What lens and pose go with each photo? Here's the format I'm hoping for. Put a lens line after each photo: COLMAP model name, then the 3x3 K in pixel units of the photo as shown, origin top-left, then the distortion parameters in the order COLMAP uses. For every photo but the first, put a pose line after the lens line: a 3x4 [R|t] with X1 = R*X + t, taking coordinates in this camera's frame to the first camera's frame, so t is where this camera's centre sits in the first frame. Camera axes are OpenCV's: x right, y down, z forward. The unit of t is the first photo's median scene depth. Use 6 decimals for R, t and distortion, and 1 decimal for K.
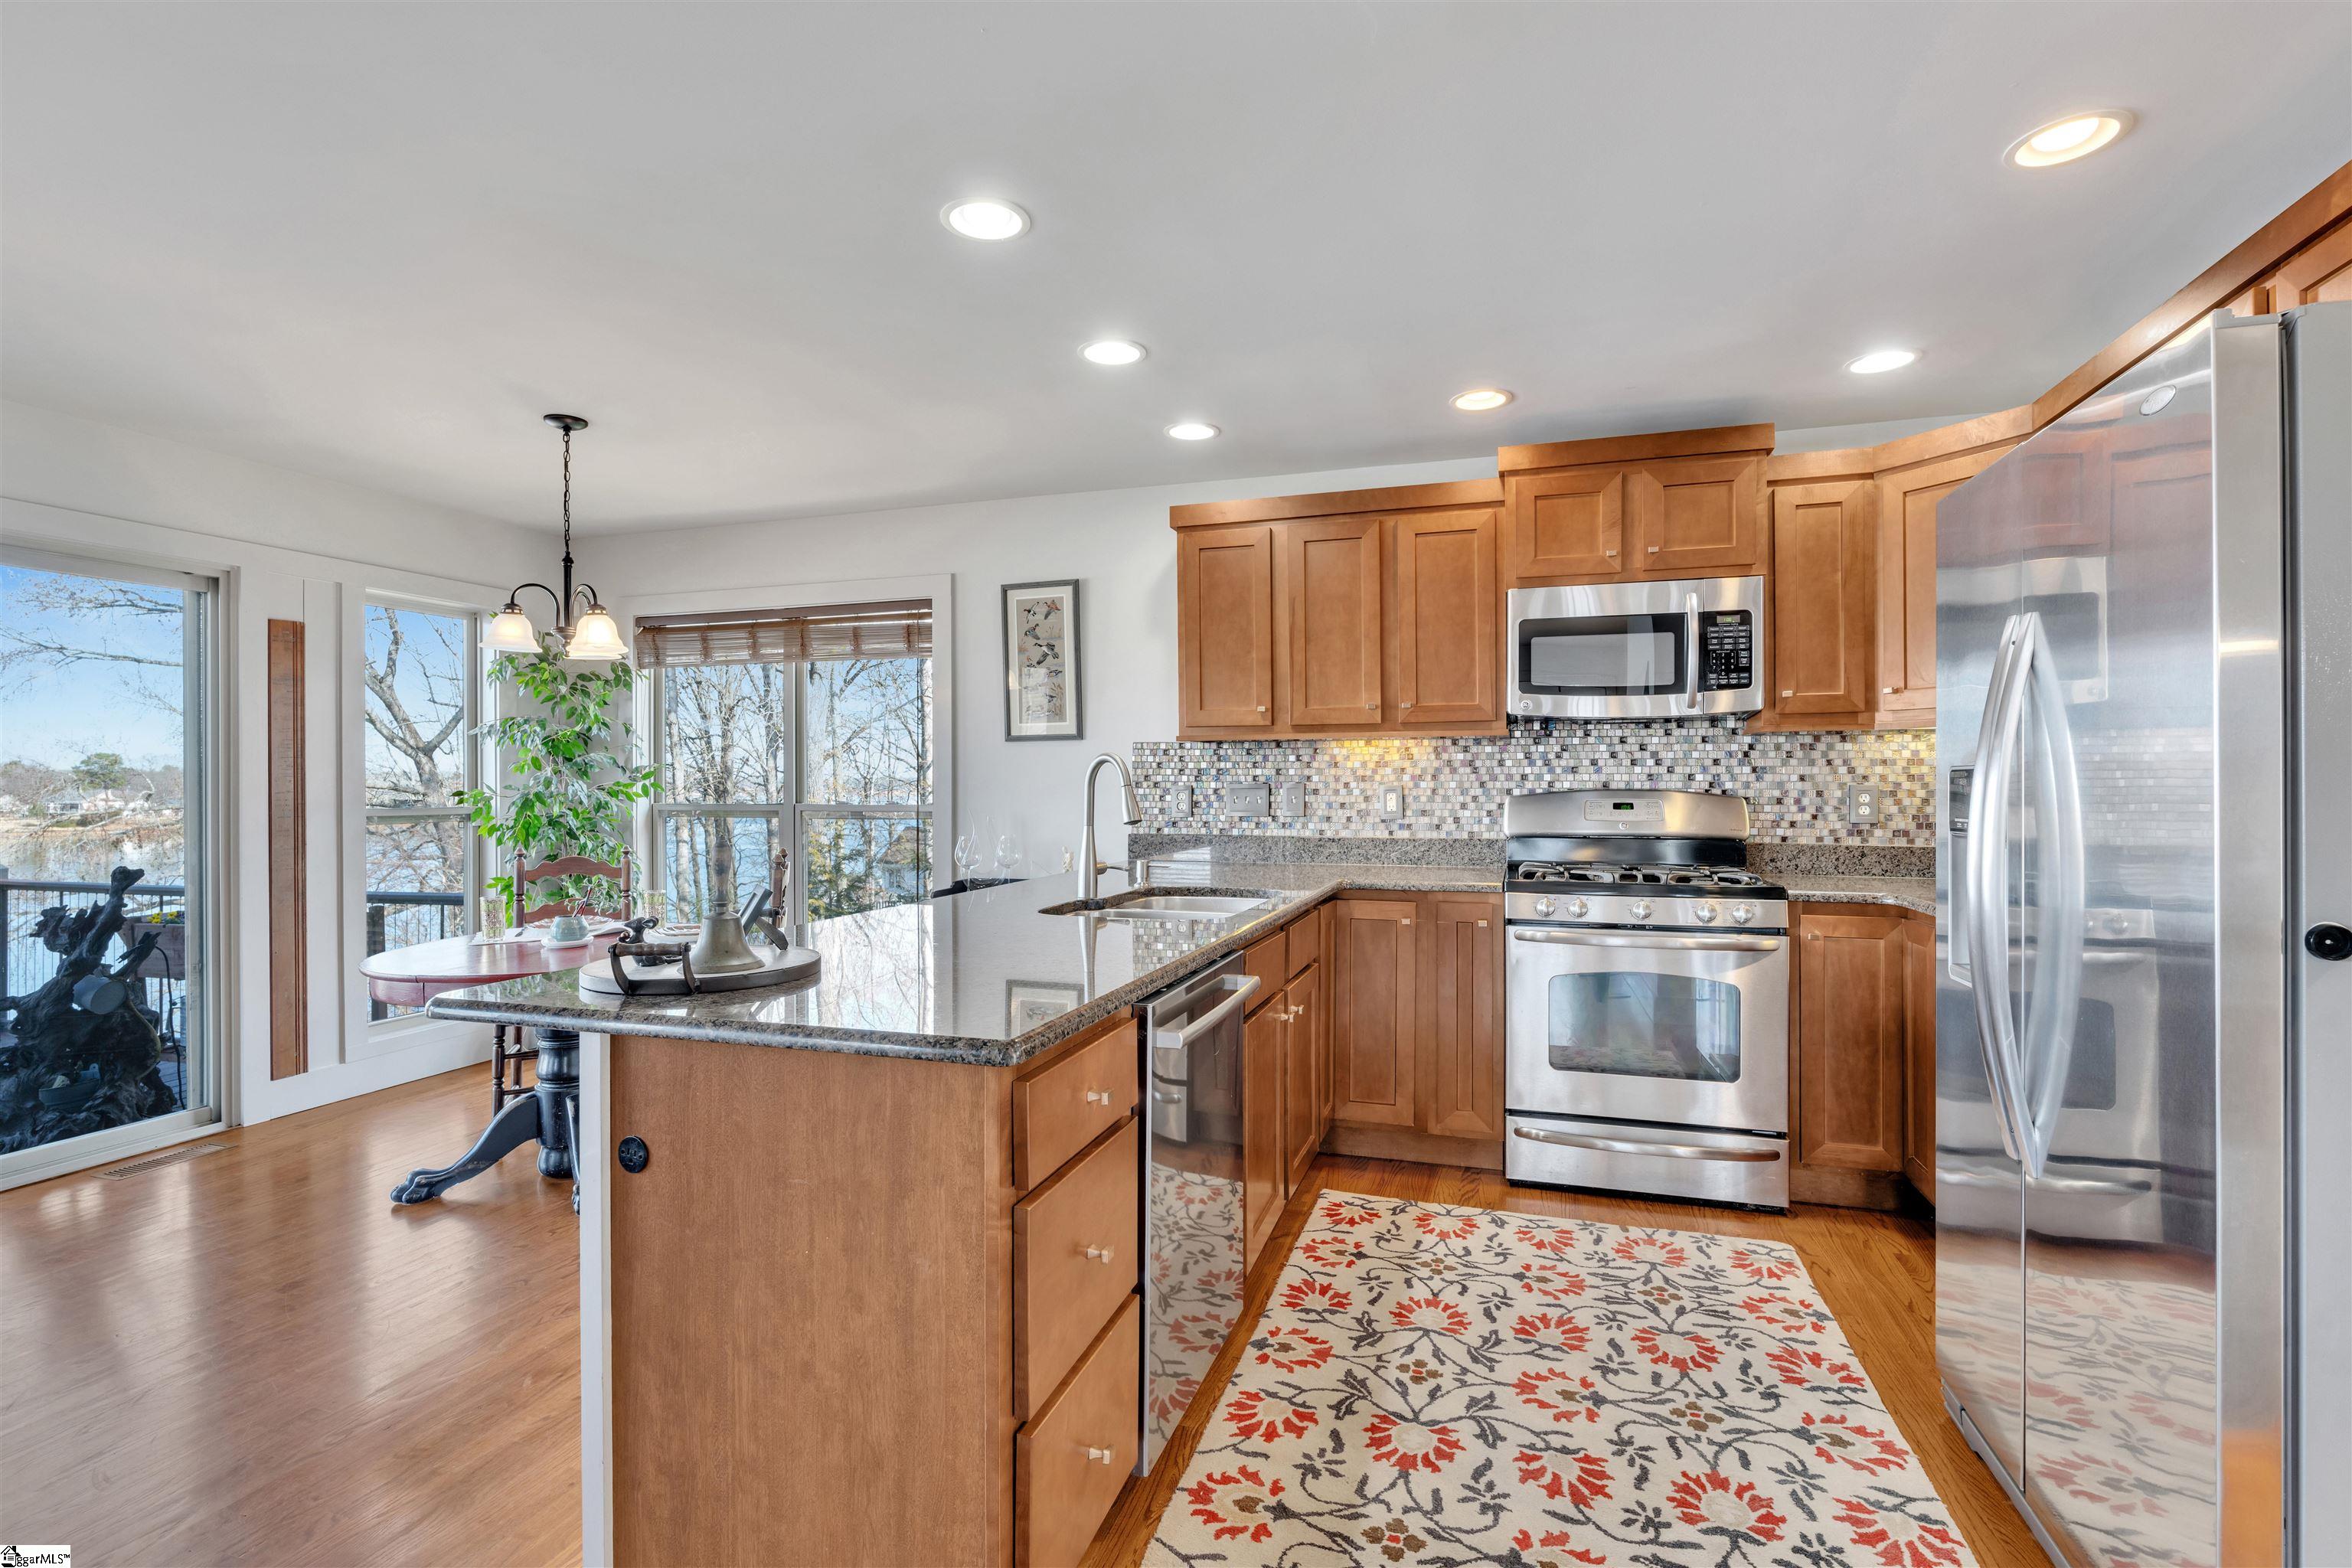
lens RADIAL K [[1030.1, 0, 1176.3], [0, 1030.1, 788.0], [0, 0, 1]] dist [0.000826, 0.000048]
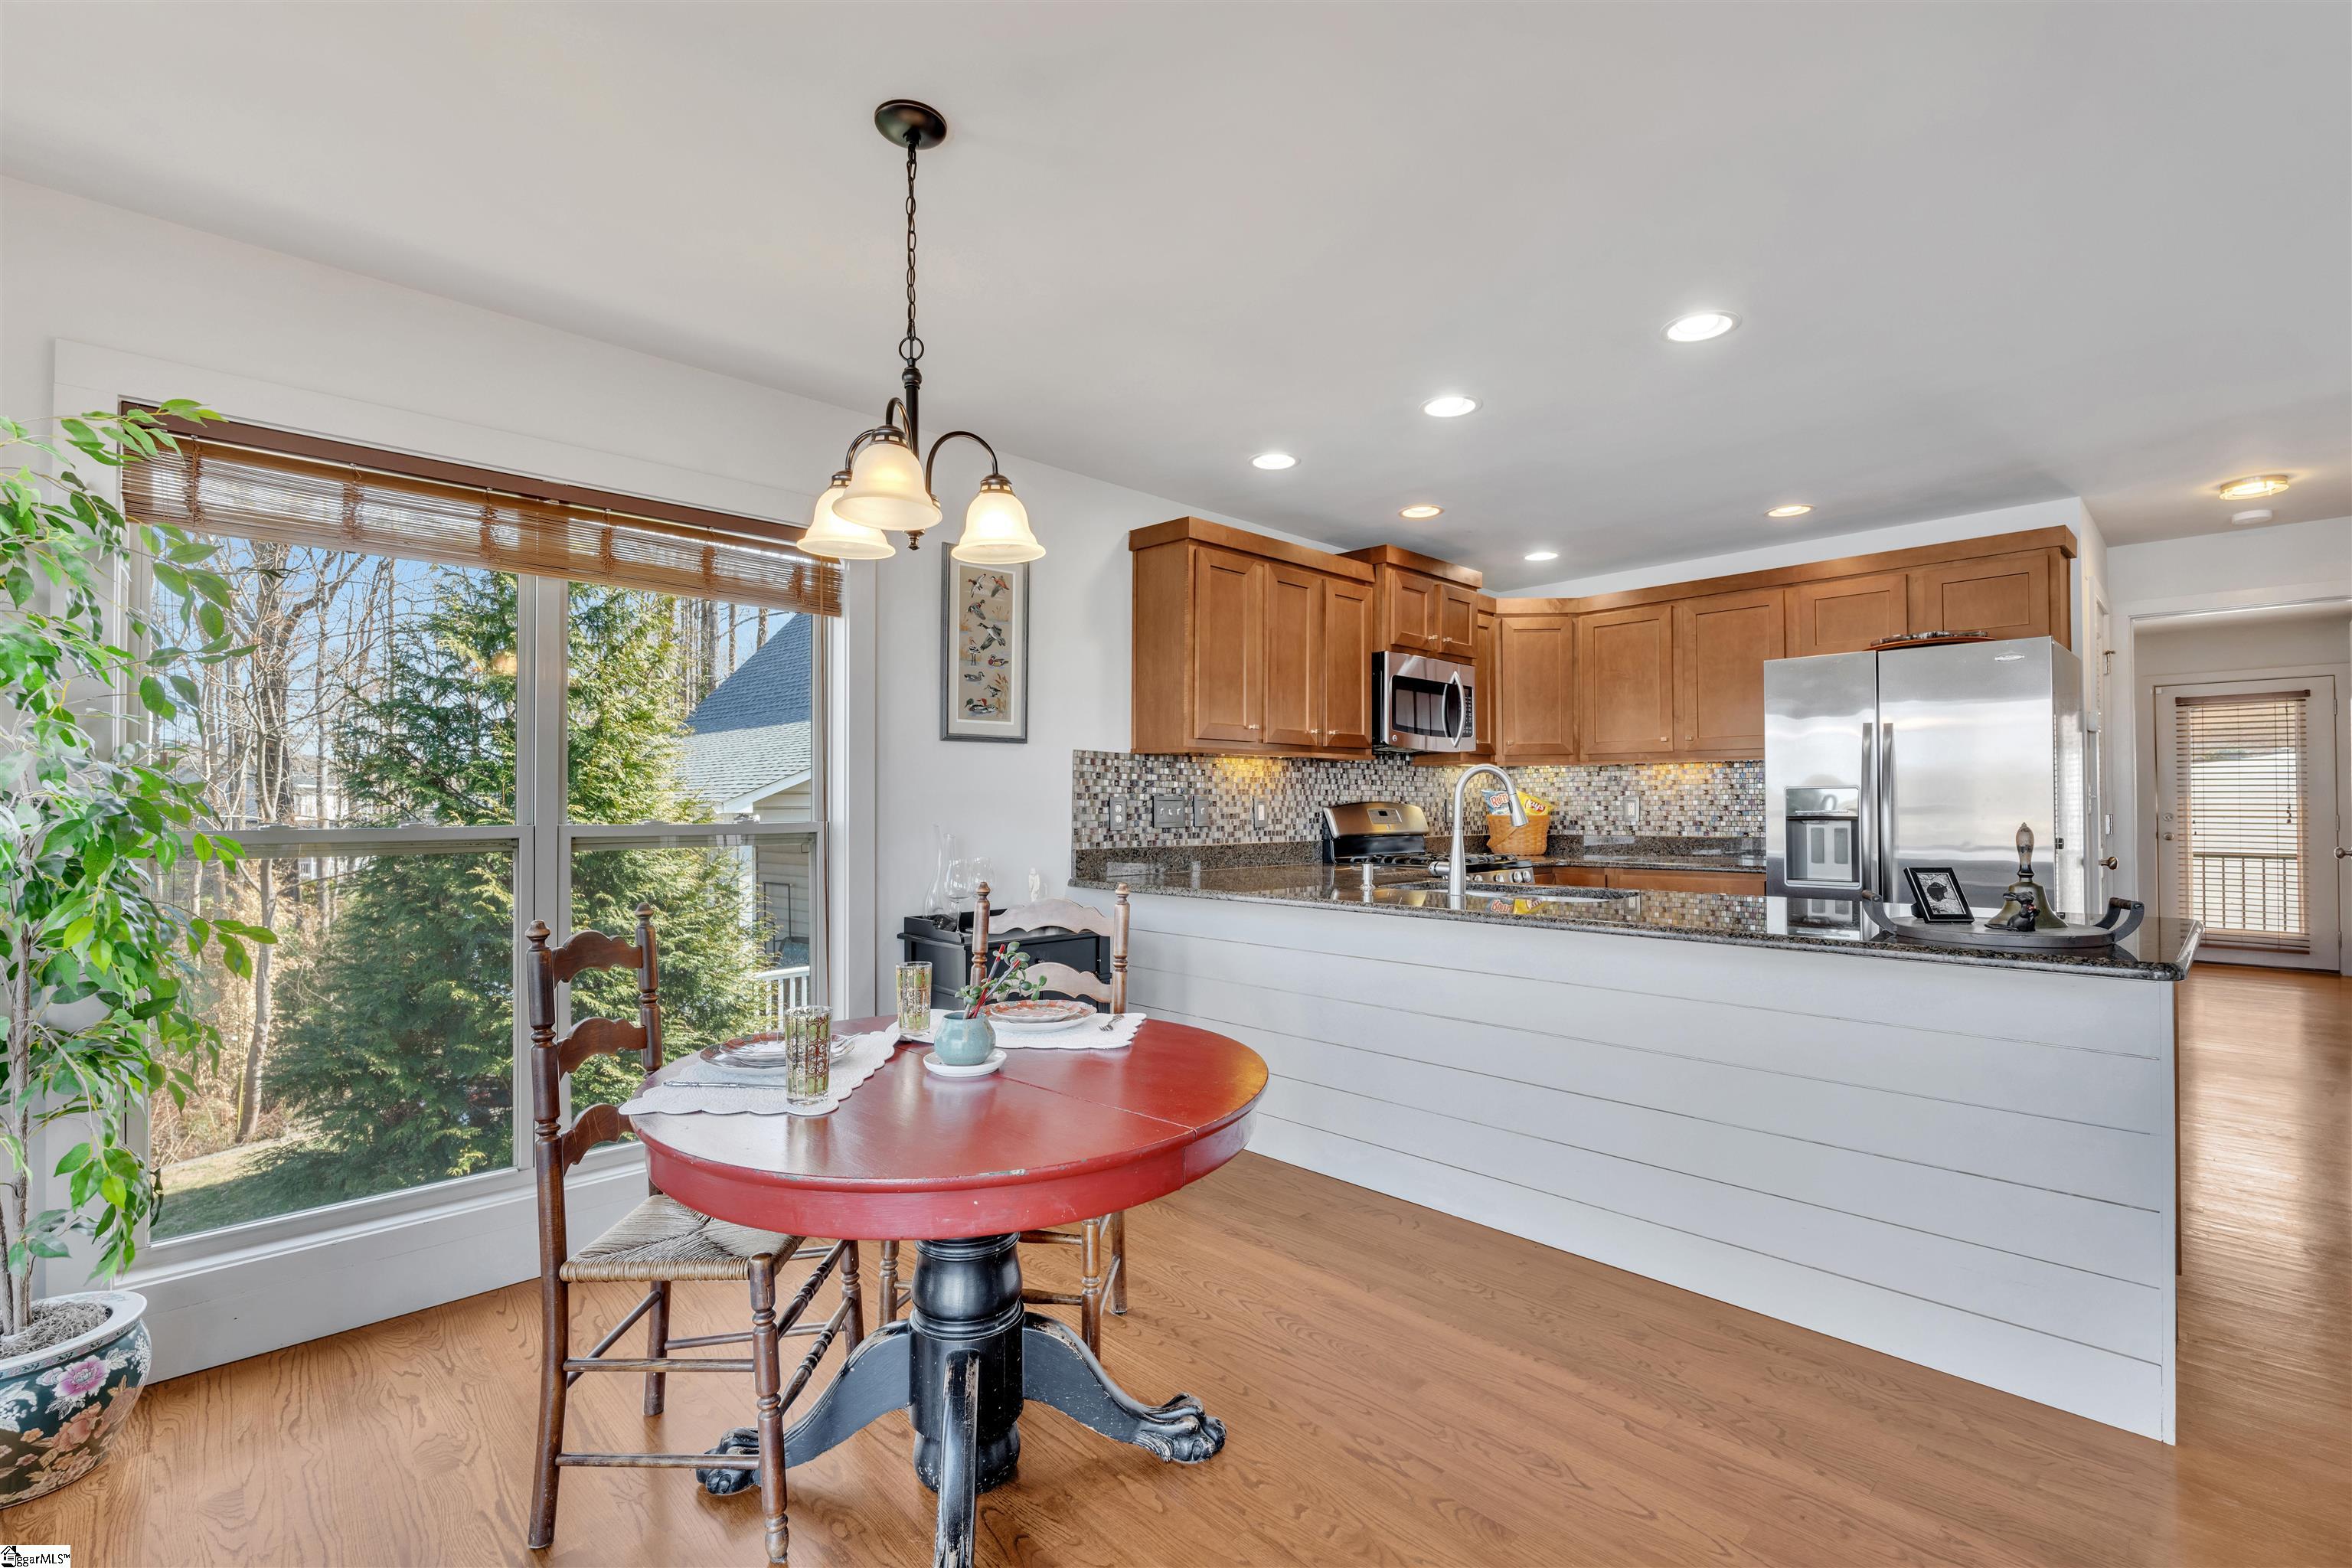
lens RADIAL K [[1030.1, 0, 1176.8], [0, 1030.1, 786.7], [0, 0, 1]] dist [0.000826, 0.000048]
pose [[0.503091, 0.012975, 0.864136, -0.804322], [-0.003566, 0.999910, -0.012938, -0.000137], [-0.864226, 0.003428, 0.503091, 0.475396]]
